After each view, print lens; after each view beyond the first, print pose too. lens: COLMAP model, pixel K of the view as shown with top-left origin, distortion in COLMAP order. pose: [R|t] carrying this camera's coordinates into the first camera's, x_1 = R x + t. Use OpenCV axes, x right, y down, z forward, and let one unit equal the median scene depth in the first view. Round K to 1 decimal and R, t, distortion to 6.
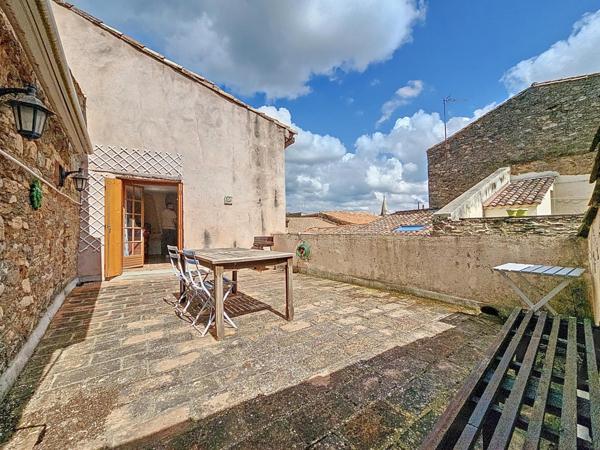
lens RADIAL K [[248.3, 0, 300.0], [0, 248.3, 225.0], [0, 0, 1]] dist [-0.002602, 0.000099]
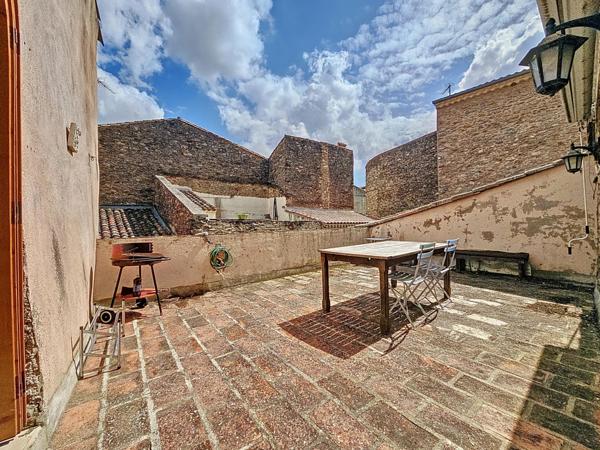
lens RADIAL K [[248.3, 0, 300.0], [0, 248.3, 225.0], [0, 0, 1]] dist [-0.002602, 0.000099]
pose [[-0.072613, 0.012137, 0.997286, -1.310268], [-0.002155, 0.999922, -0.012326, 0.036808], [-0.997358, -0.003044, -0.072582, 1.497103]]
